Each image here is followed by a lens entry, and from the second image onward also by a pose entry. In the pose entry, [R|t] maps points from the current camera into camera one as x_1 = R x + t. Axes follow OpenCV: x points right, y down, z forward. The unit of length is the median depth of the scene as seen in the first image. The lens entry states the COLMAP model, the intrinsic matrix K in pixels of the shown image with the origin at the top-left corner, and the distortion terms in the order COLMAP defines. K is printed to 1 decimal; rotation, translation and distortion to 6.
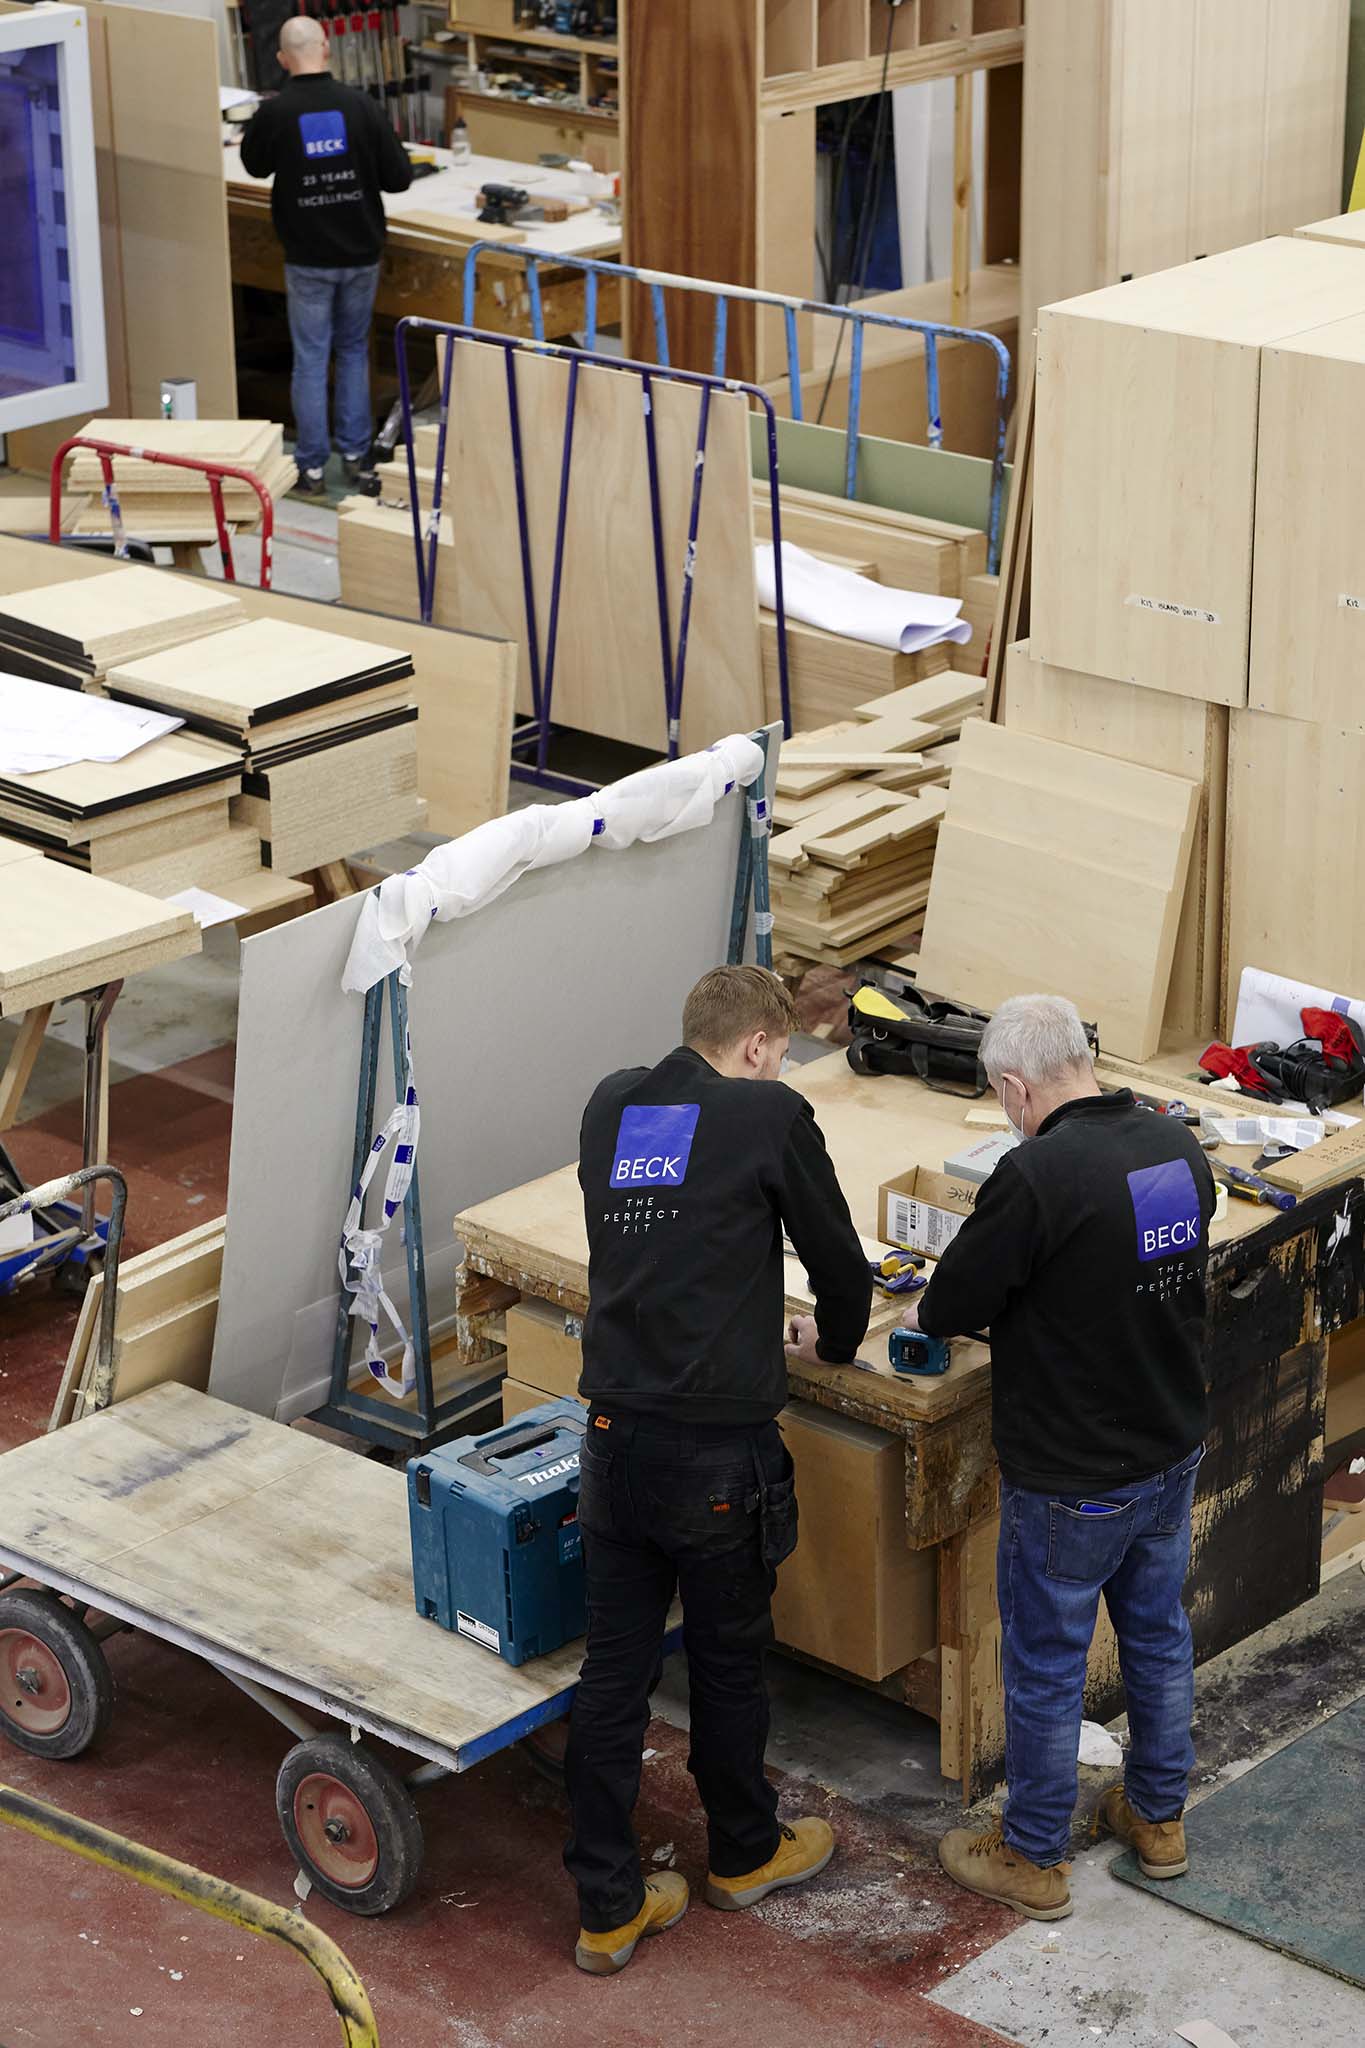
lens RADIAL K [[4904.3, 0, 684.1], [0, 4904.3, 1025.0], [0, 0, 1]] dist [0.034174, 0.000000]
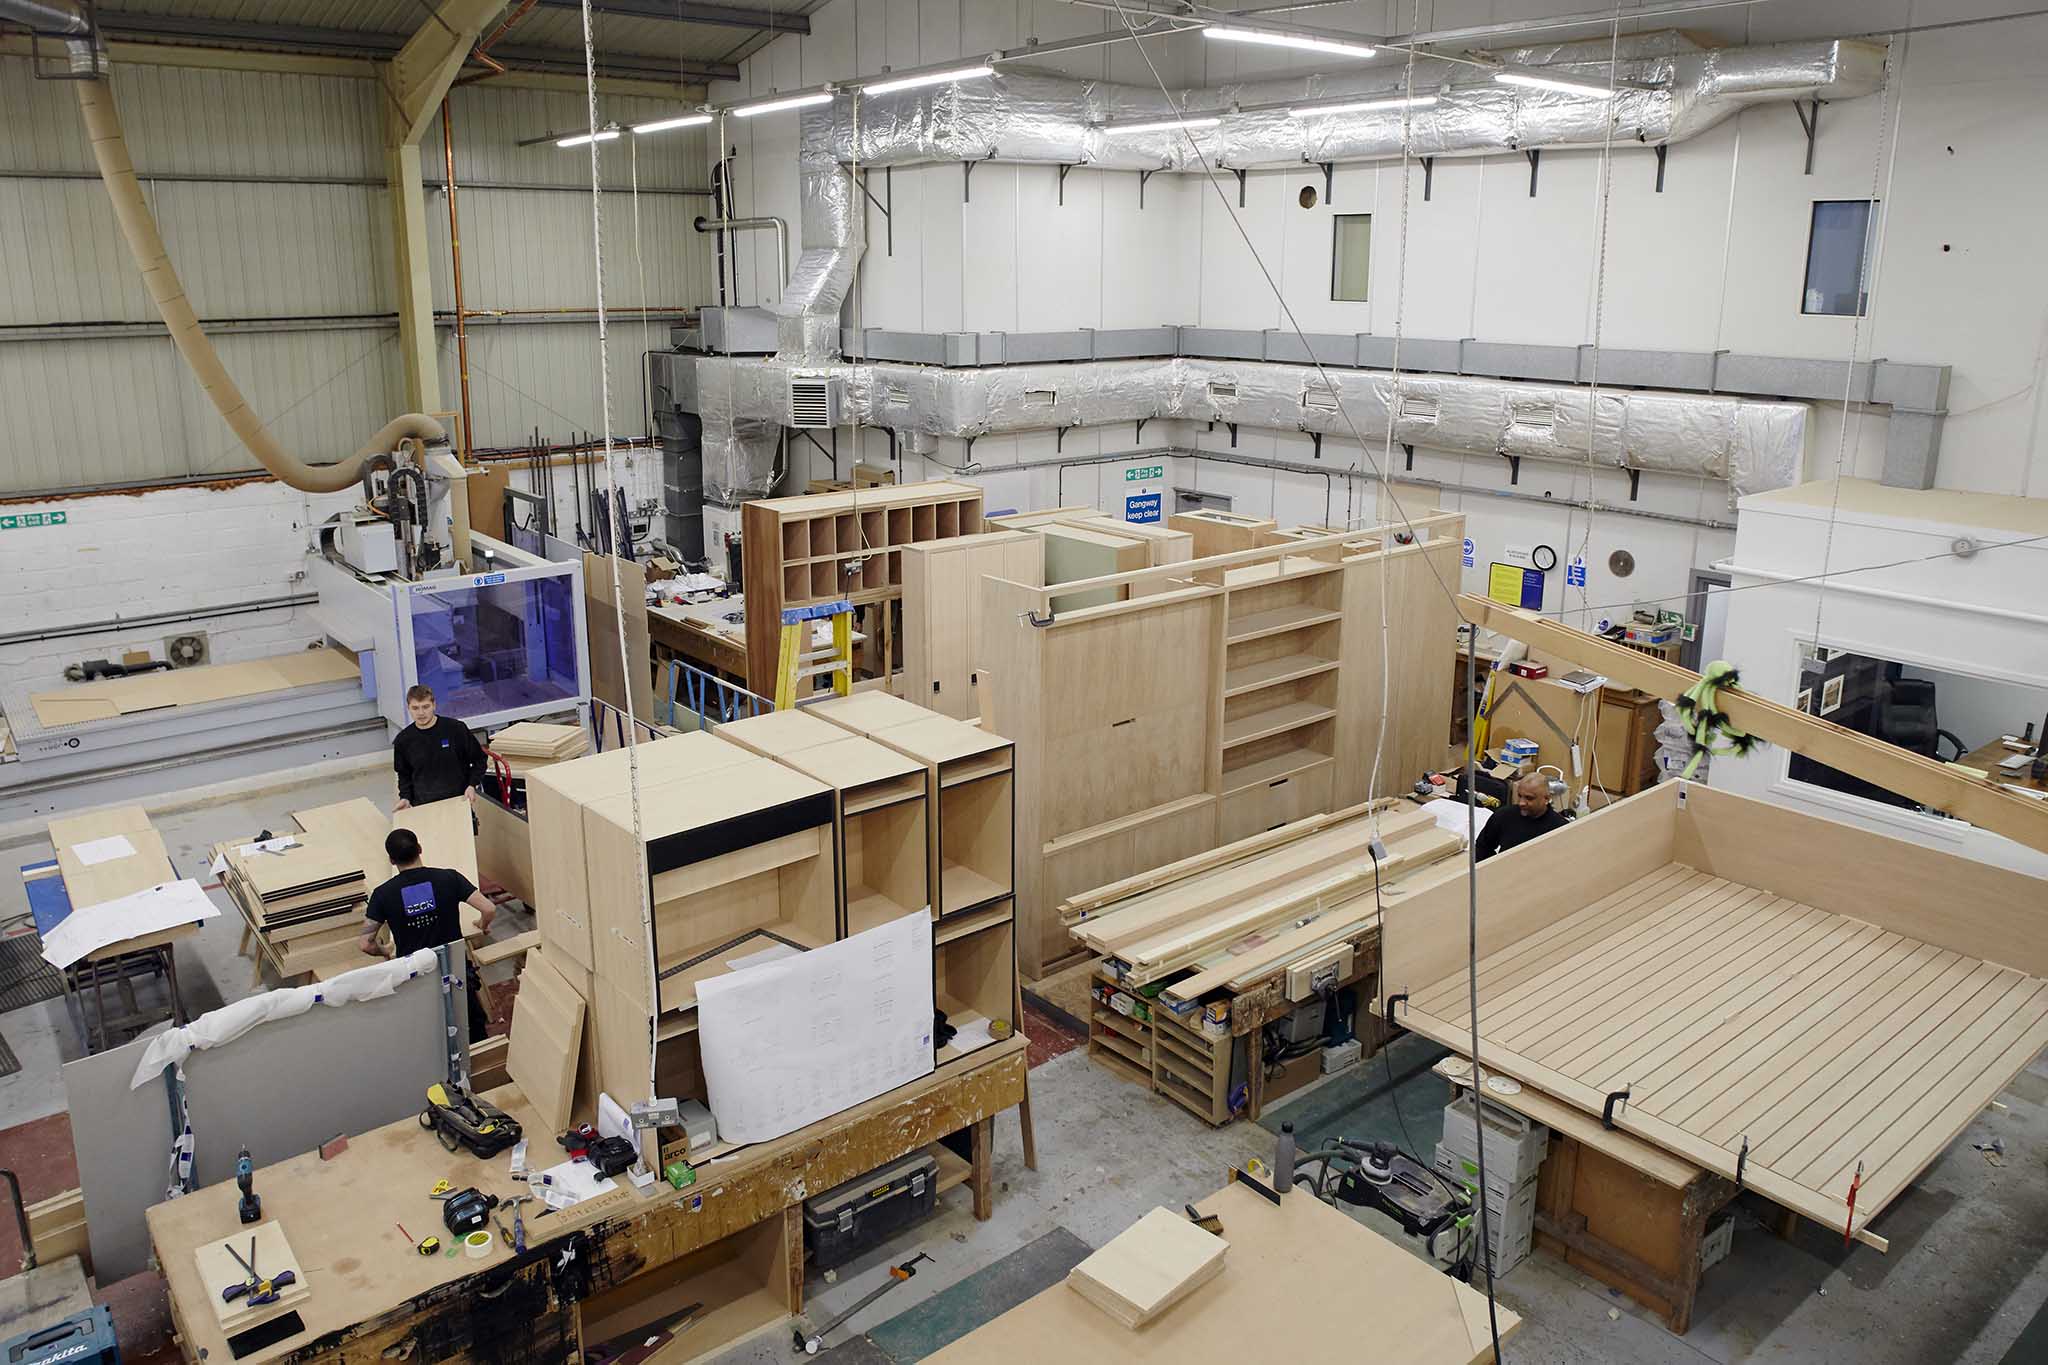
lens RADIAL K [[1430.0, 0, 1021.3], [0, 1430.0, 680.0], [0, 0, 1]] dist [-0.007284, -0.003420]
pose [[0.983646, 0.047208, -0.173816, 0.397054], [-0.061315, 0.995166, -0.076708, -0.154275], [0.169355, 0.086111, 0.981786, 0.444915]]
